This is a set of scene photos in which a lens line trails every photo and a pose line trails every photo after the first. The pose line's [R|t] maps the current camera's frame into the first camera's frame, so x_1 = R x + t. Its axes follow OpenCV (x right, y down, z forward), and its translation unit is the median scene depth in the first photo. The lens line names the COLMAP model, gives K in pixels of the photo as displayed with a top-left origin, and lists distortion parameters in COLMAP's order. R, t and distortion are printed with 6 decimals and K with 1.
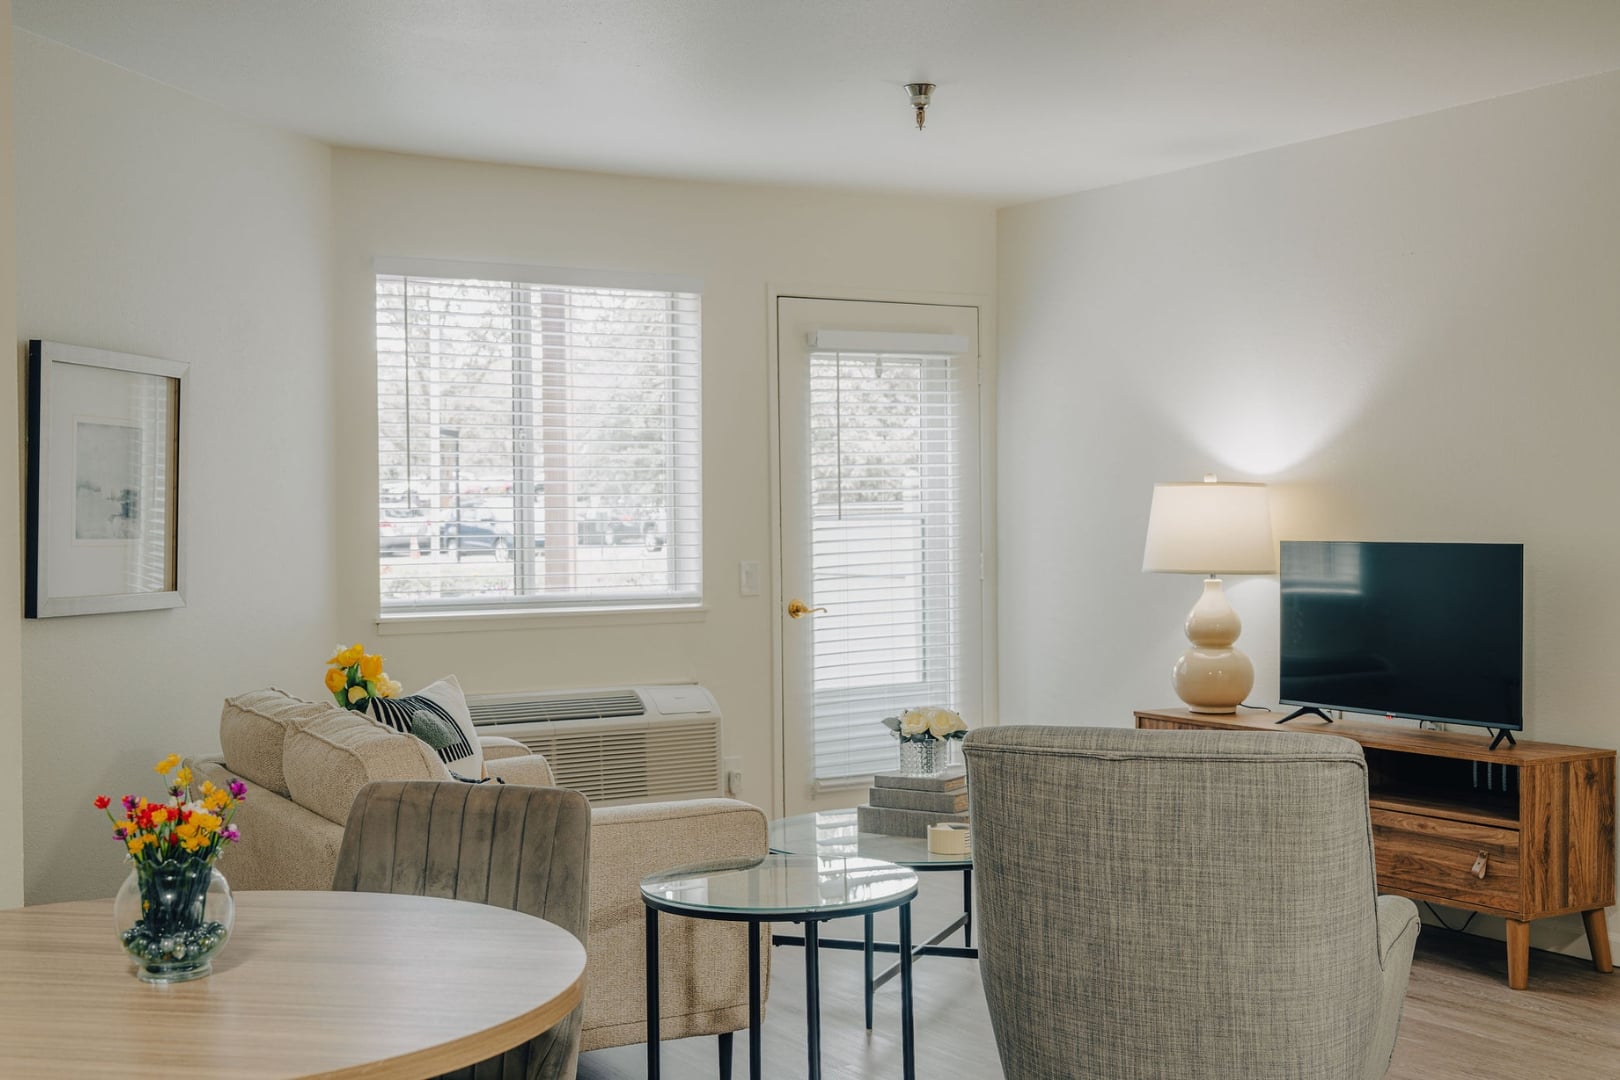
lens RADIAL K [[1956.9, 0, 810.0], [0, 1956.9, 540.0], [0, 0, 1]] dist [0.010705, 0.007145]
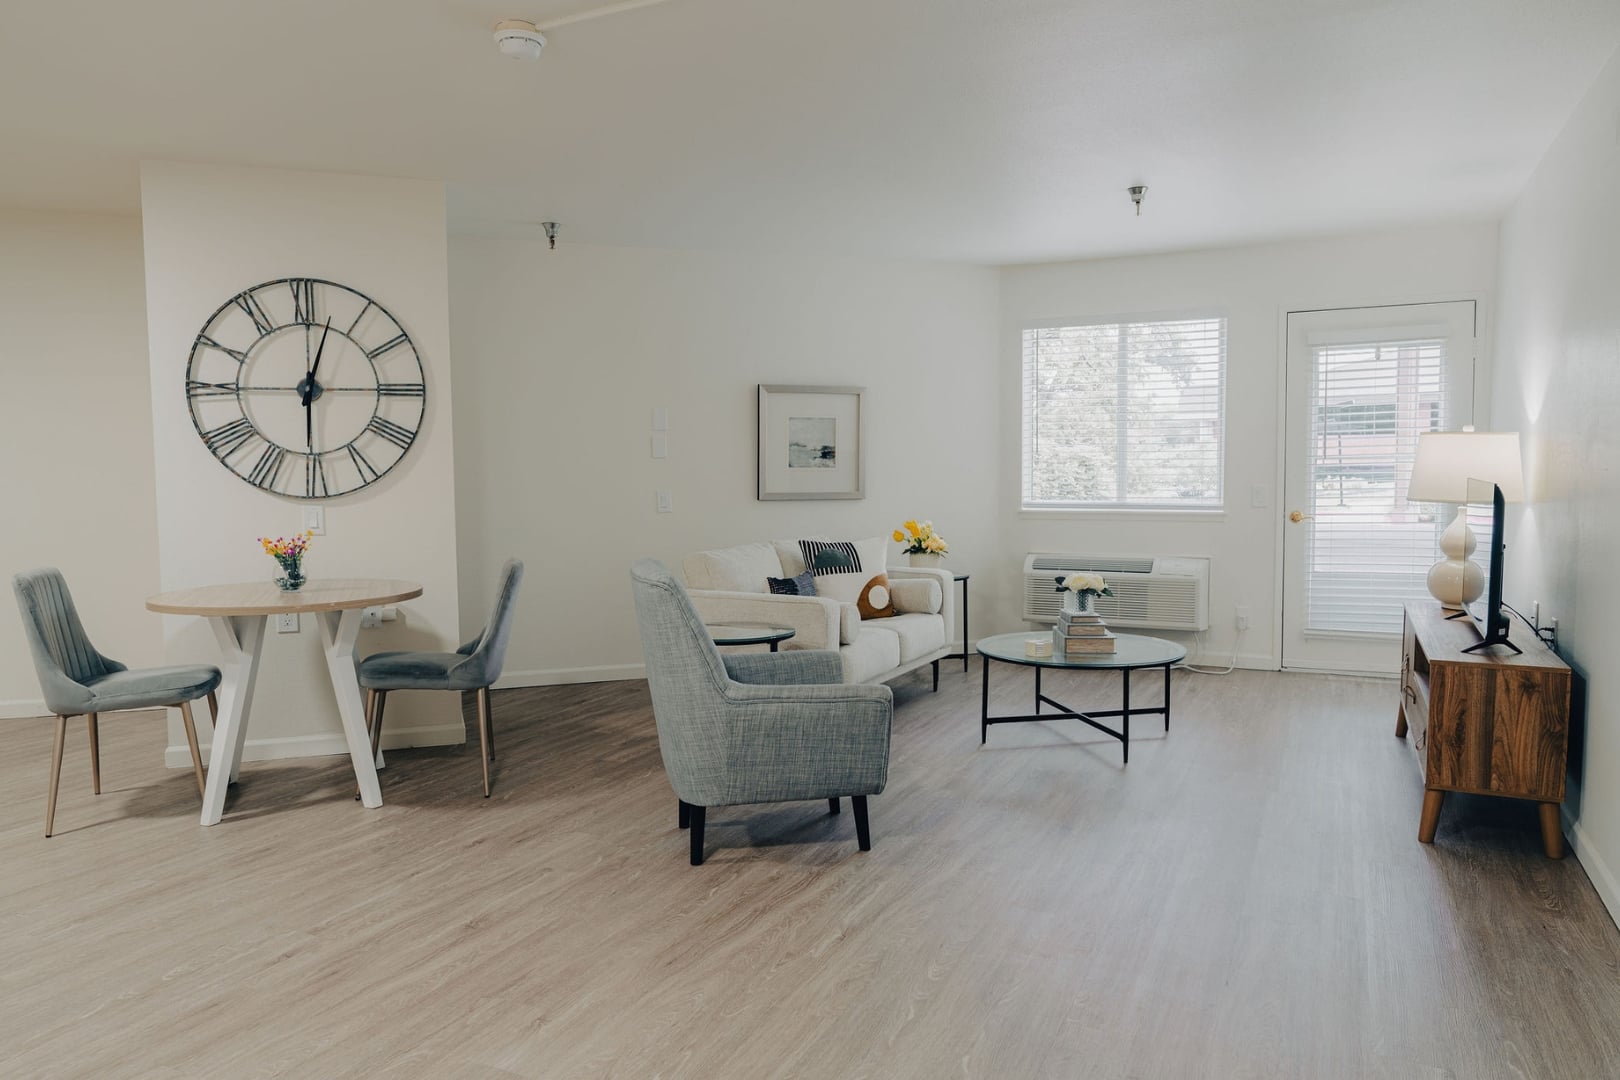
lens RADIAL K [[1137.4, 0, 810.0], [0, 1137.4, 540.0], [0, 0, 1]] dist [-0.010189, 0.005445]
pose [[0.507366, 0.064749, -0.859295, 0.735680], [-0.006483, 0.997432, 0.071330, -0.009998], [0.861706, -0.030619, 0.506483, 0.292151]]
